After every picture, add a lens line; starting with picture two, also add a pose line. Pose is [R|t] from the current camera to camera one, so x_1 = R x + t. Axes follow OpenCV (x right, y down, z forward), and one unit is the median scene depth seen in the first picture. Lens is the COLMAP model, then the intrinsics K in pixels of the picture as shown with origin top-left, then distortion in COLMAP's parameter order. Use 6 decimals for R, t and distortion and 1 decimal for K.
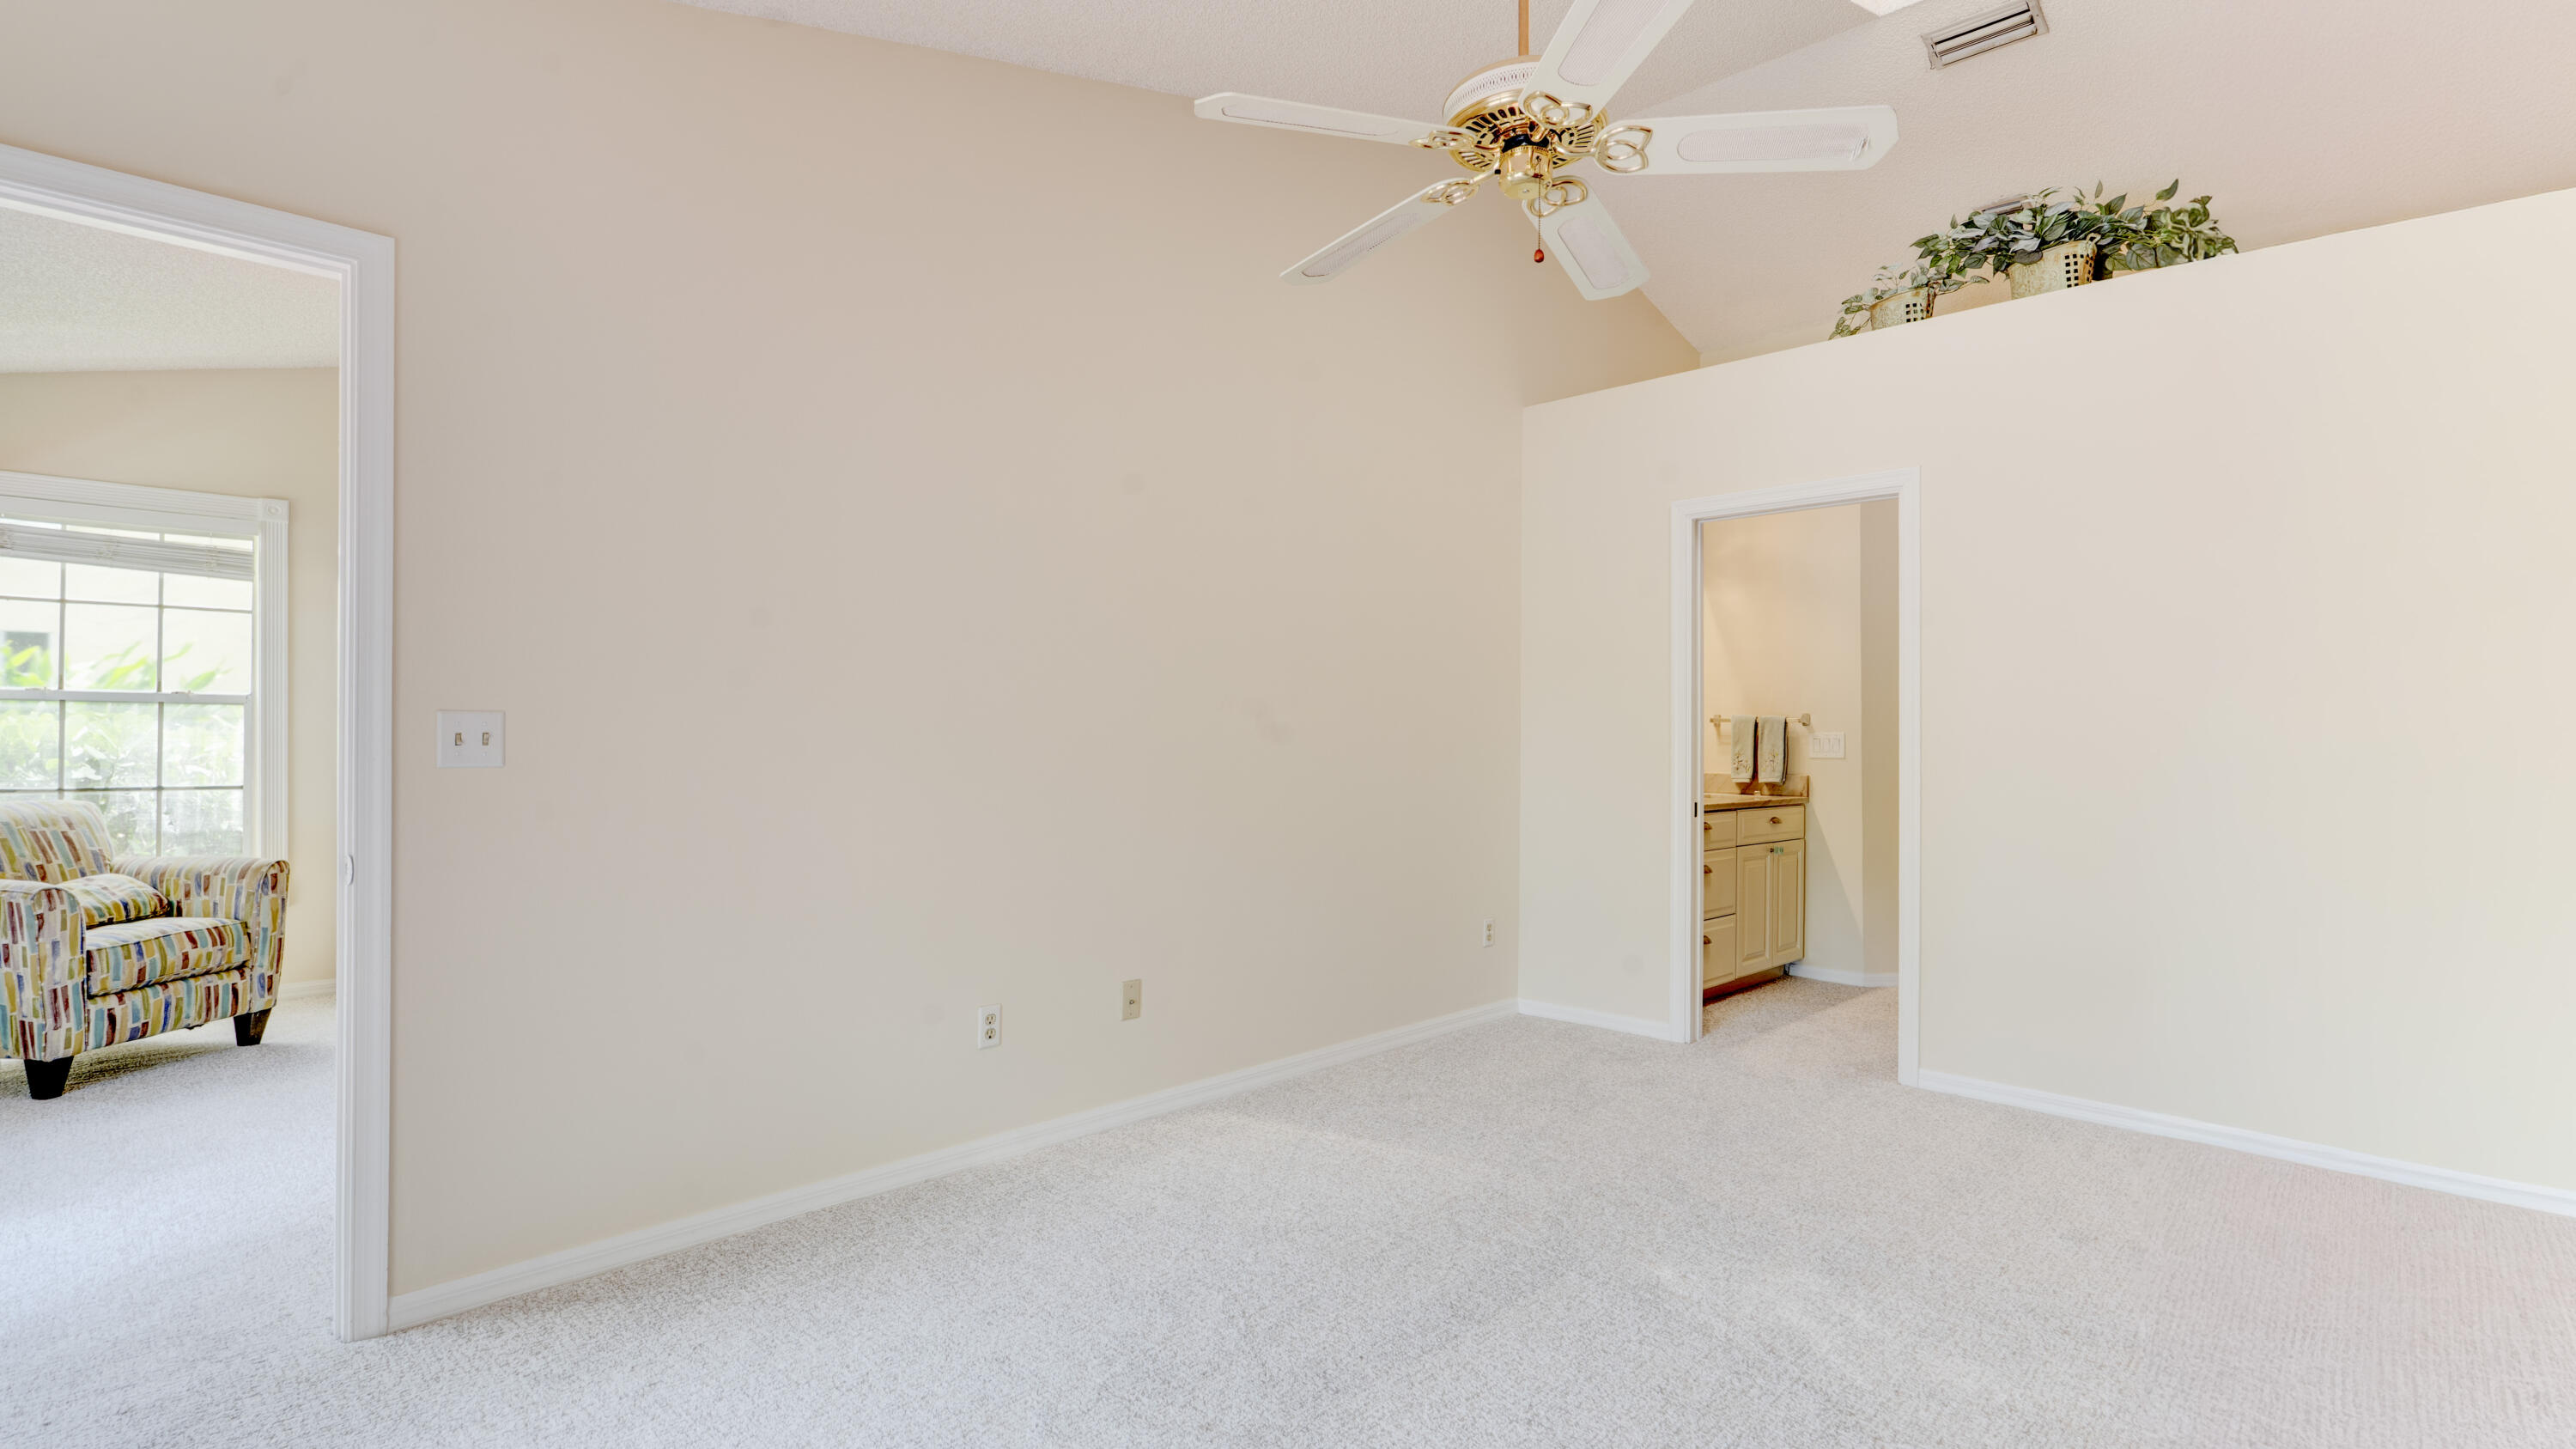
lens RADIAL K [[1194.7, 0, 1280.4], [0, 1194.7, 727.4], [0, 0, 1]] dist [-0.003456, 0.001273]
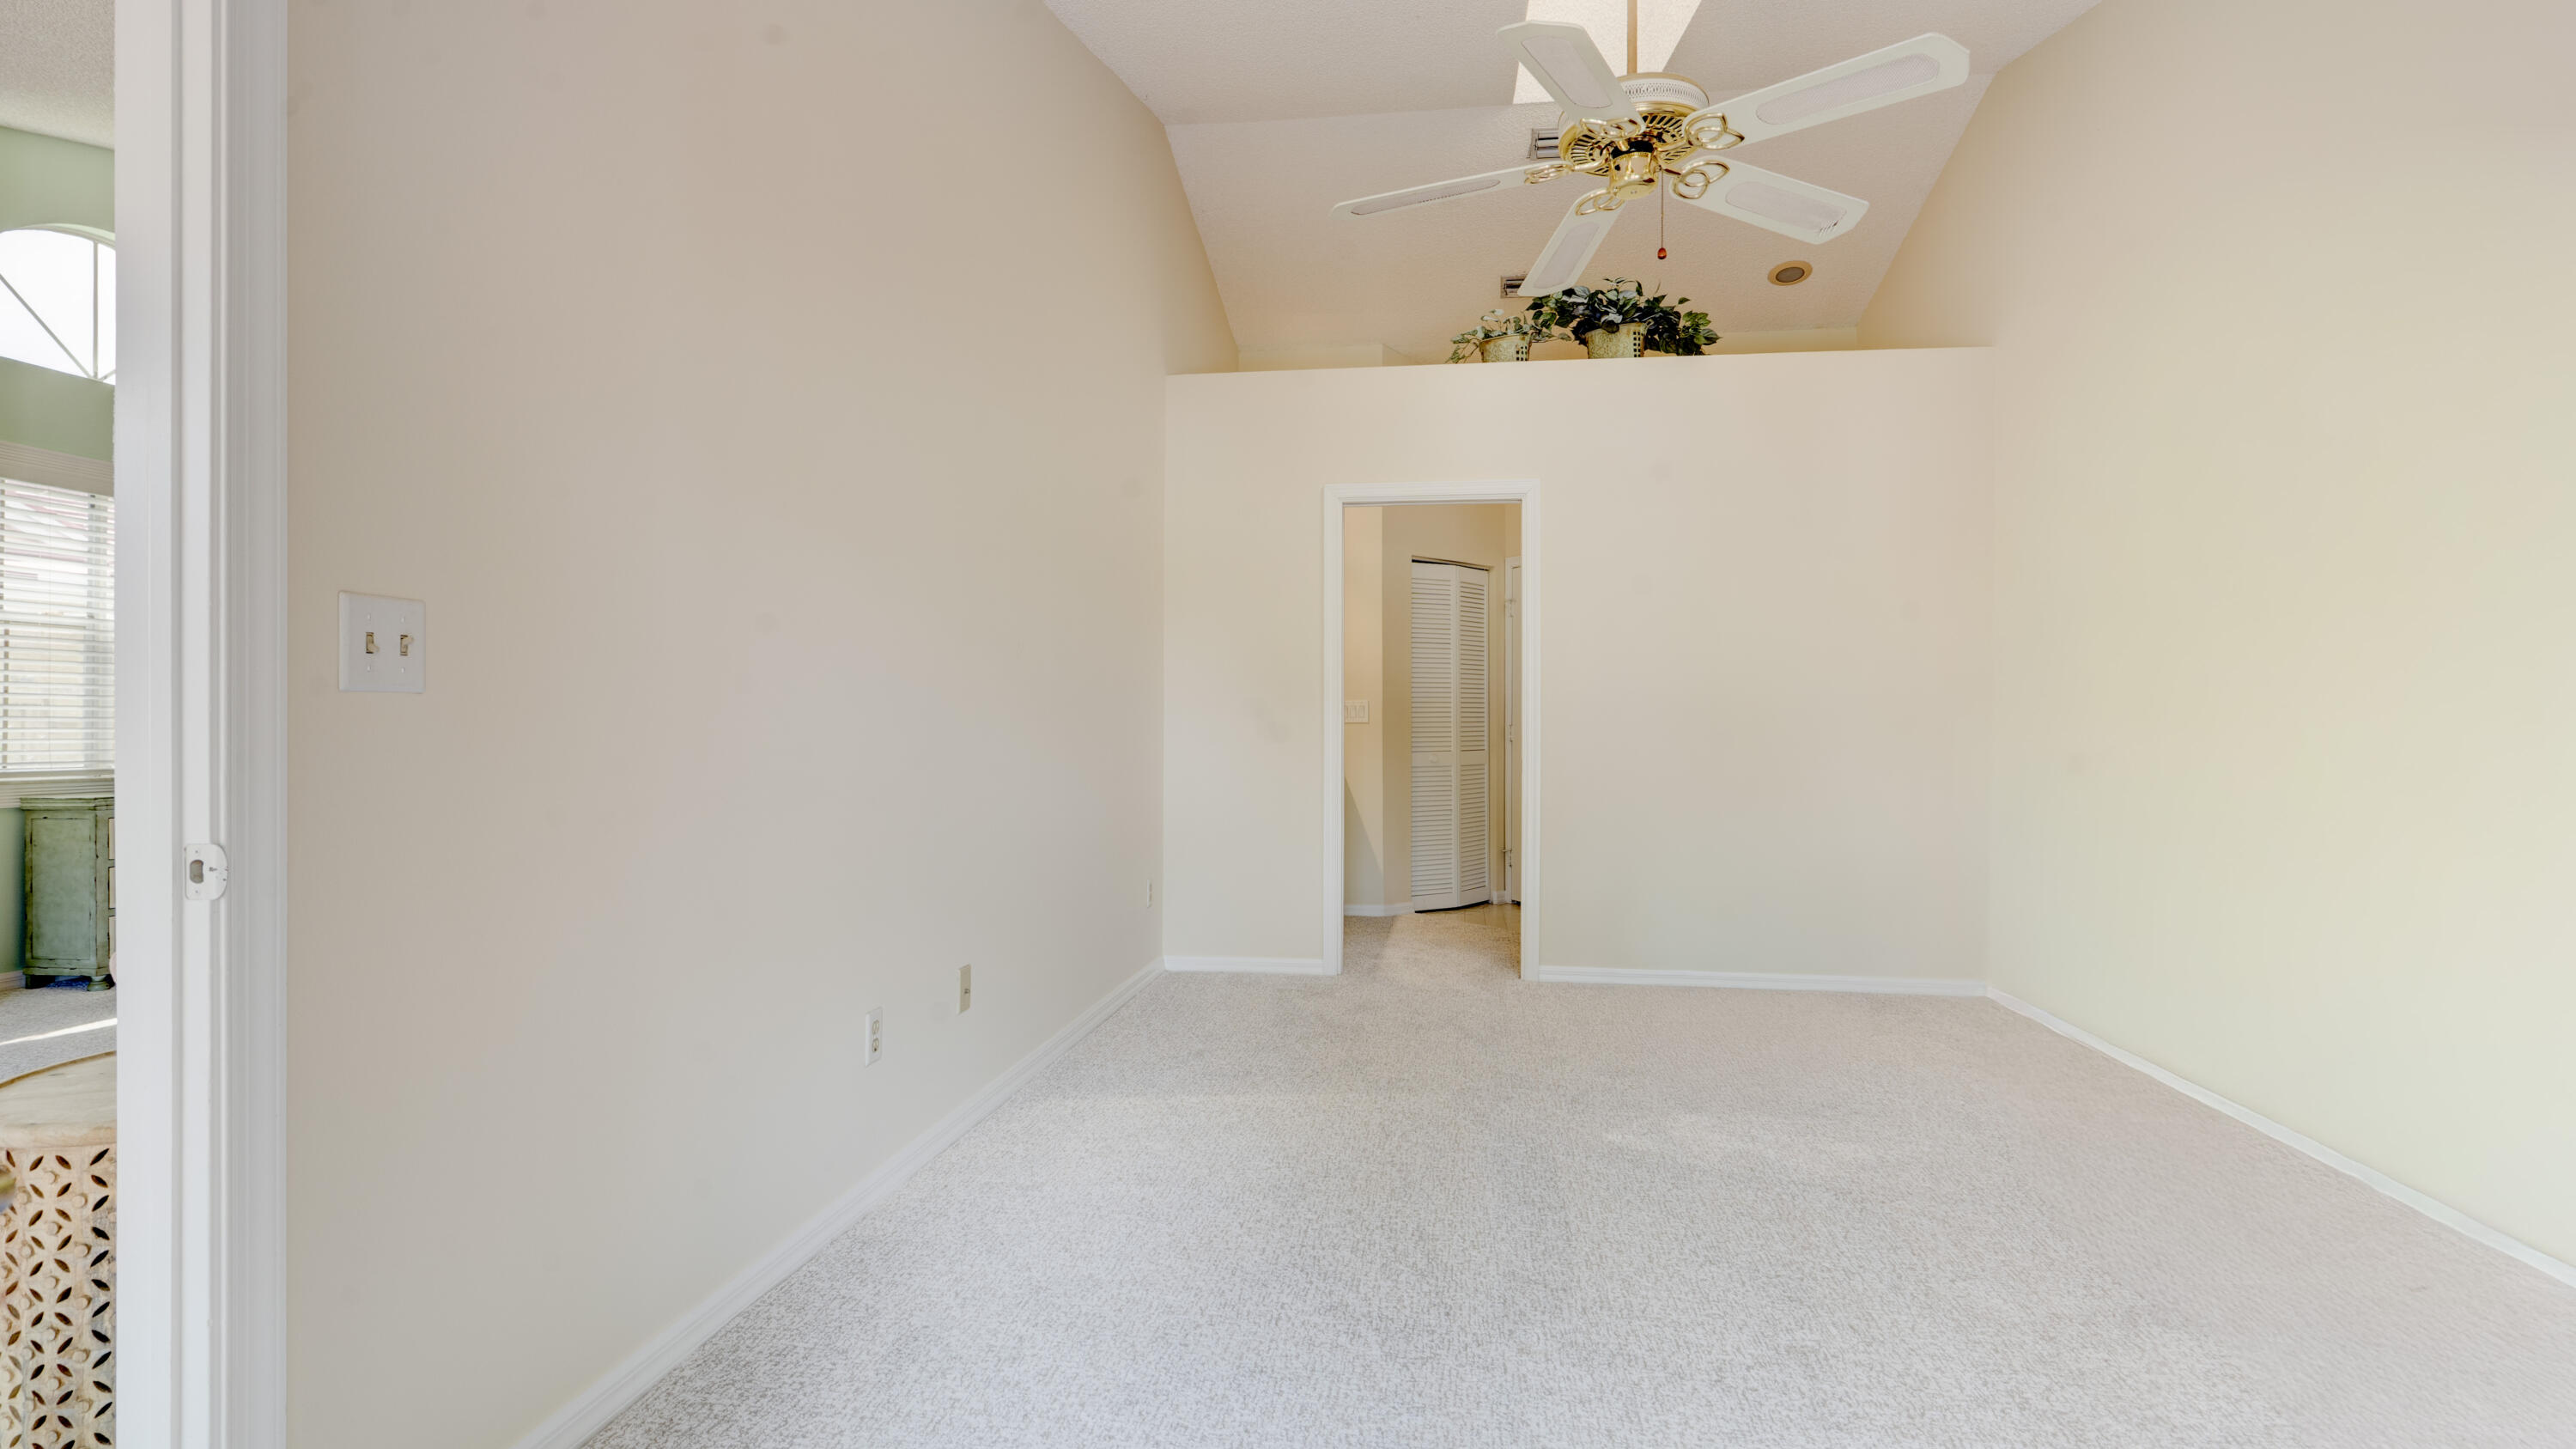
lens RADIAL K [[1194.7, 0, 1248.6], [0, 1194.7, 726.1], [0, 0, 1]] dist [-0.003456, 0.001273]
pose [[0.810690, -0.000445, 0.585476, -0.510987], [-0.005518, 0.999949, 0.008401, 0.032579], [-0.585450, -0.010041, 0.810647, 0.200665]]
